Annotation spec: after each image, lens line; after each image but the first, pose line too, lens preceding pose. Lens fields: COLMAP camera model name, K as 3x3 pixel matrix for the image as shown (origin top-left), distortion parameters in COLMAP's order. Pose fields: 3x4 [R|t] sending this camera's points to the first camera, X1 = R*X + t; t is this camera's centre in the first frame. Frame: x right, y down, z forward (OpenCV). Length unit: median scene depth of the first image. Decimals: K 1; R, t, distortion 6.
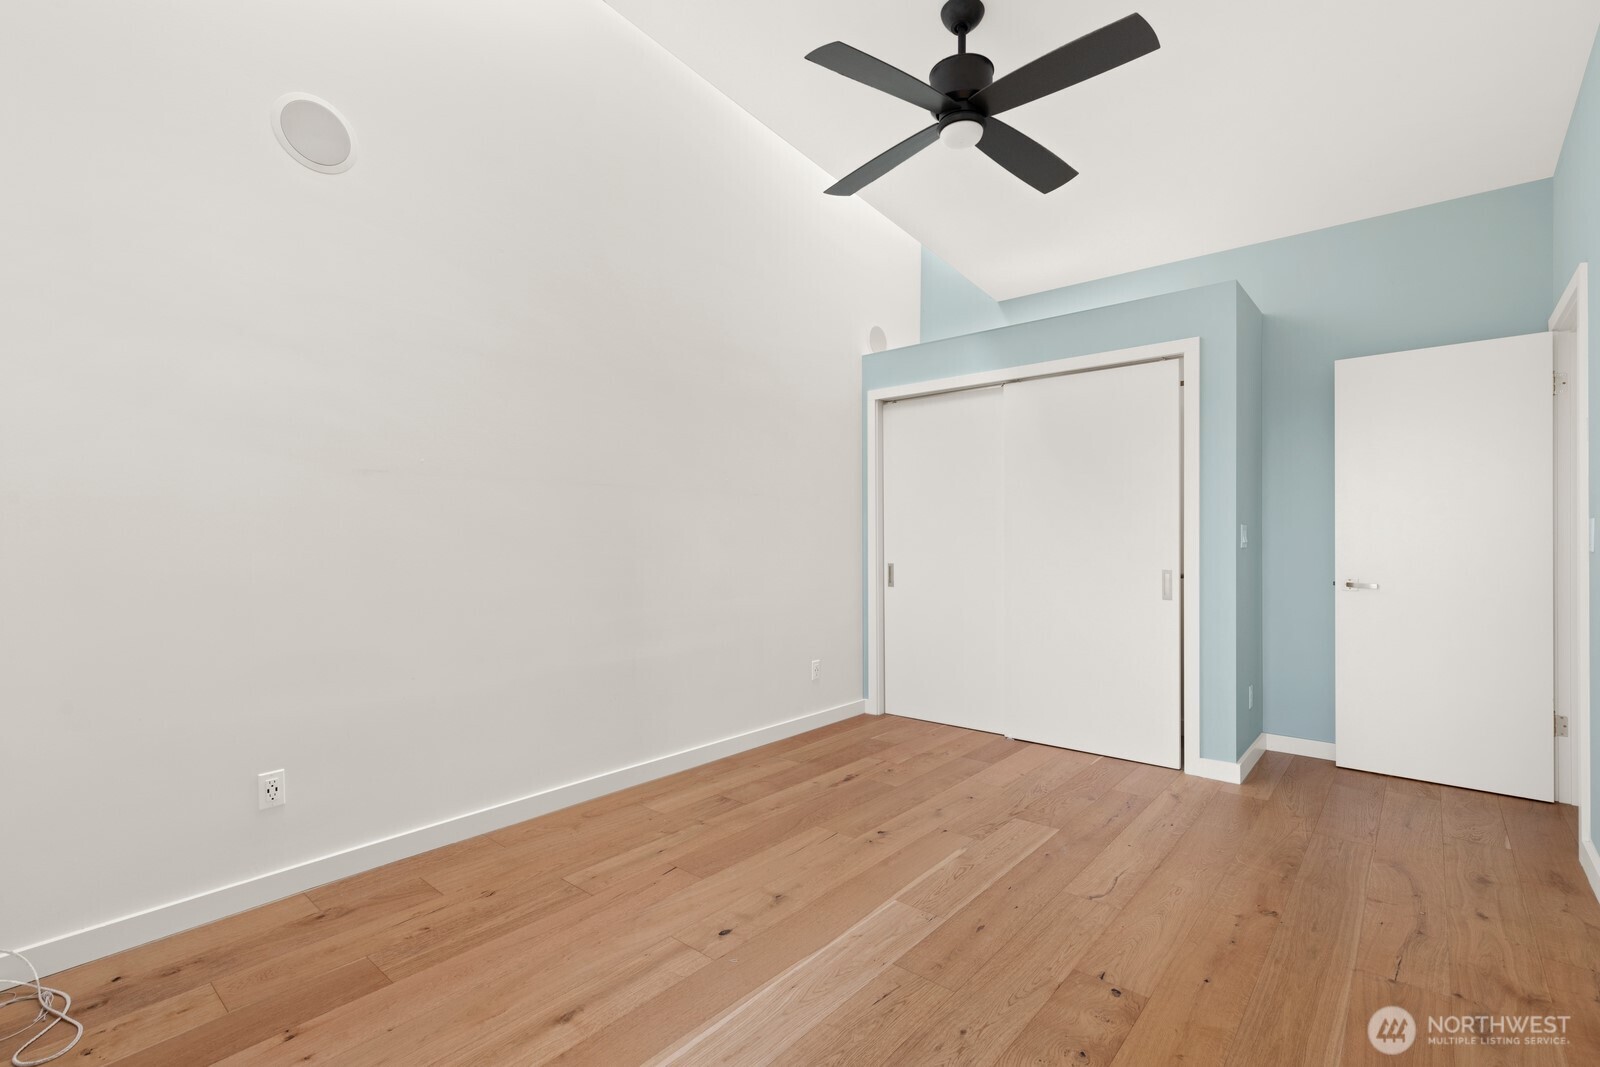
lens RADIAL K [[719.1, 0, 797.9], [0, 719.1, 543.6], [0, 0, 1]] dist [0.008123, -0.000562]
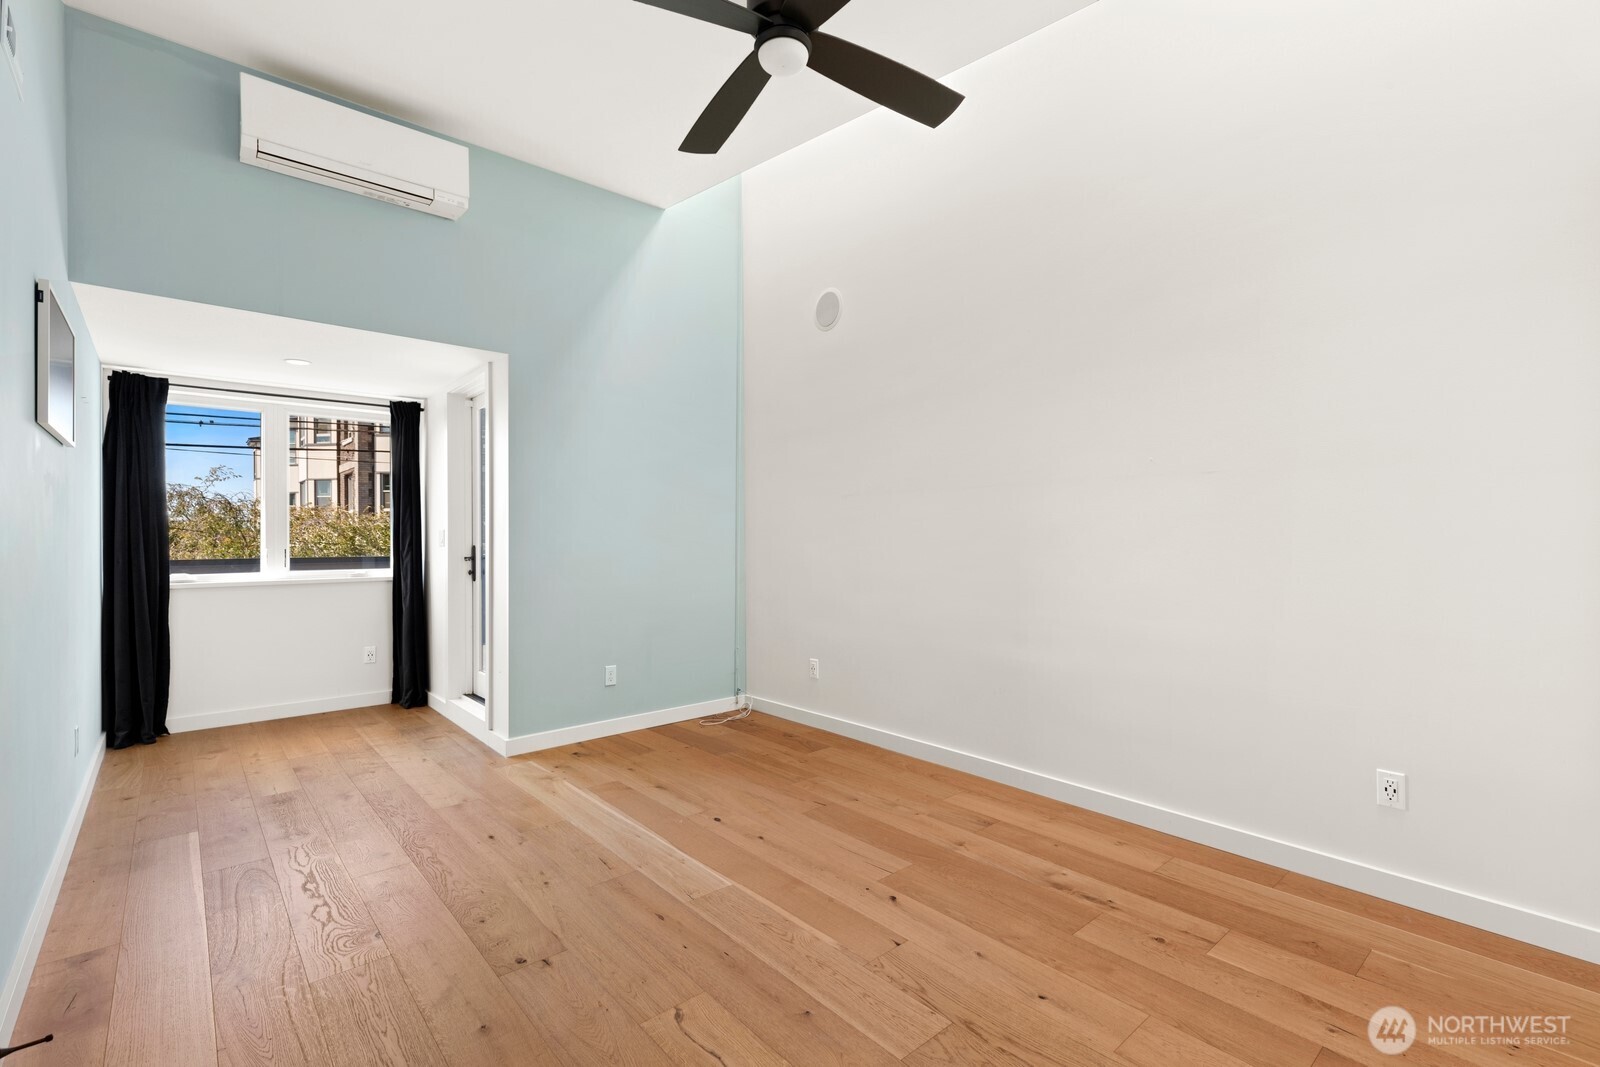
lens RADIAL K [[719.1, 0, 797.9], [0, 719.1, 543.6], [0, 0, 1]] dist [0.008123, -0.000562]
pose [[-0.138046, 0.020585, -0.990212, 0.901148], [0.000413, 0.999785, 0.020726, -0.019797], [0.990426, 0.002452, -0.138025, 0.968295]]
